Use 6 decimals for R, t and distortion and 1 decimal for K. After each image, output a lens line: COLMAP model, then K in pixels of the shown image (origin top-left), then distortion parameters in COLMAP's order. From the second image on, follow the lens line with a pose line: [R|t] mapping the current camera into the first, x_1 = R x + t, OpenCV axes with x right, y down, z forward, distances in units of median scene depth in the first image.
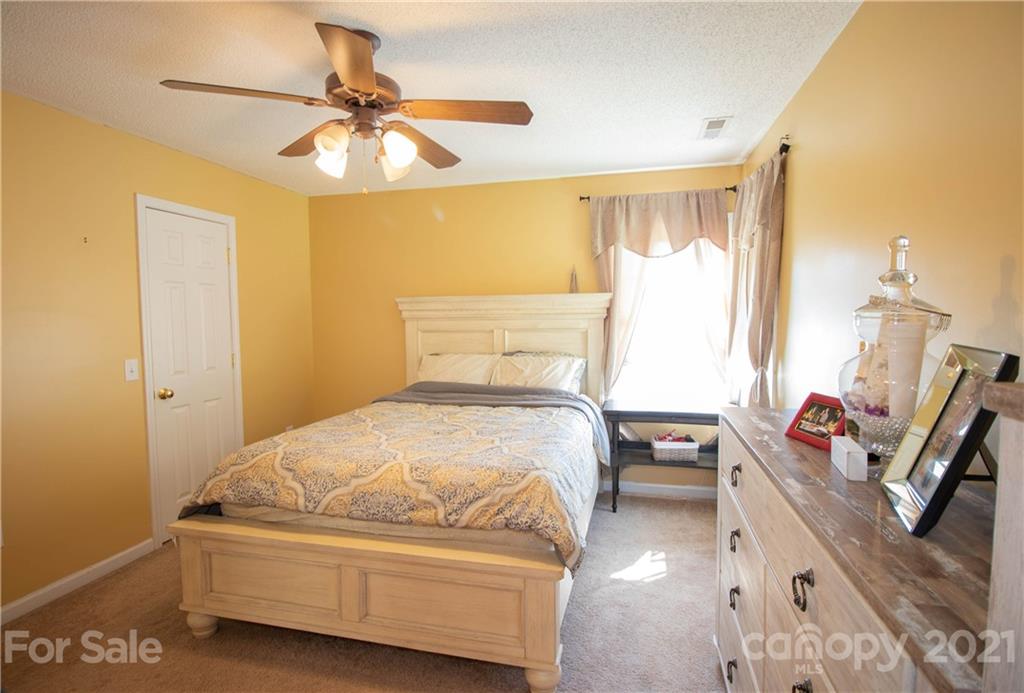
lens RADIAL K [[498.6, 0, 516.5], [0, 498.6, 341.2], [0, 0, 1]] dist [-0.010125, -0.000067]
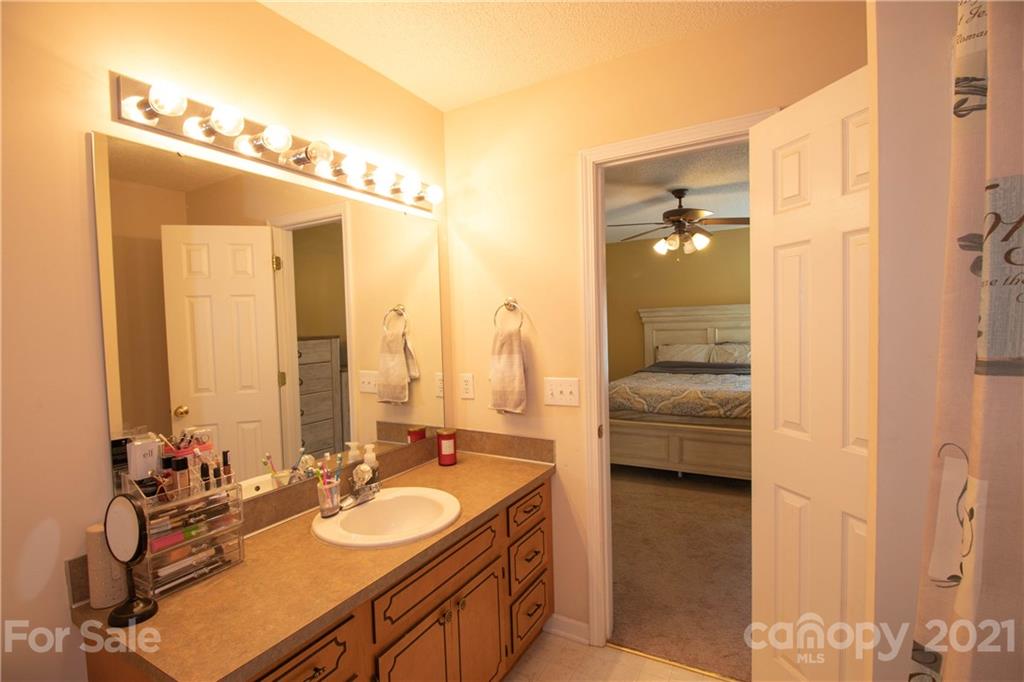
lens RADIAL K [[473.6, 0, 513.5], [0, 473.6, 341.6], [0, 0, 1]] dist [-0.002312, -0.012186]
pose [[0.957823, -0.010535, -0.287167, -0.219816], [0.007070, 0.999889, -0.013101, 0.036367], [0.287273, 0.010518, 0.957791, -0.620709]]
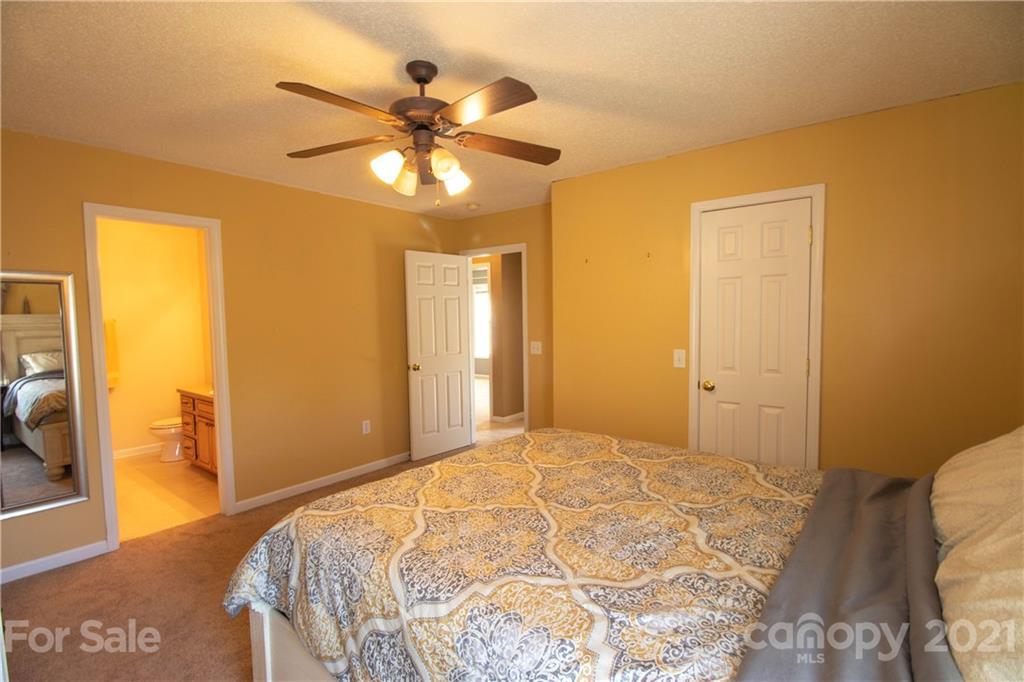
lens RADIAL K [[473.6, 0, 513.9], [0, 473.6, 340.7], [0, 0, 1]] dist [-0.002312, -0.012186]
pose [[-0.424560, 0.065059, -0.903059, 0.316307], [-0.030052, 0.995853, 0.085872, -0.054656], [0.904901, 0.063596, -0.420845, 0.885413]]
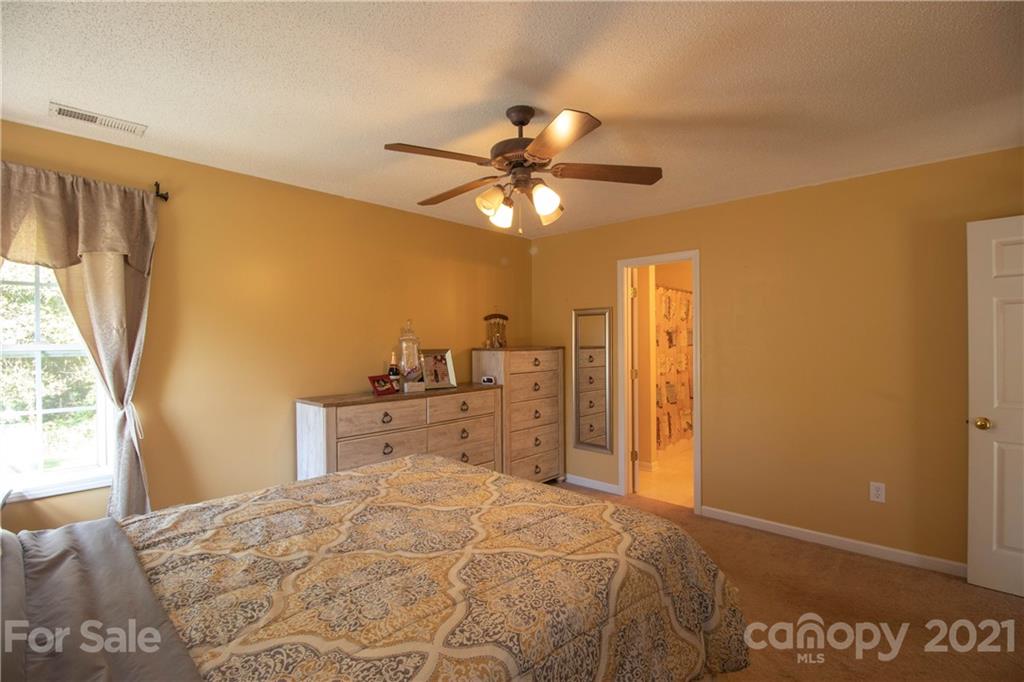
lens RADIAL K [[473.6, 0, 513.8], [0, 473.6, 343.5], [0, 0, 1]] dist [-0.002312, -0.012186]
pose [[-0.870468, 0.012267, 0.492072, -0.450504], [0.043013, 0.997761, 0.051217, -0.056636], [-0.490341, 0.065748, -0.869047, 1.082821]]
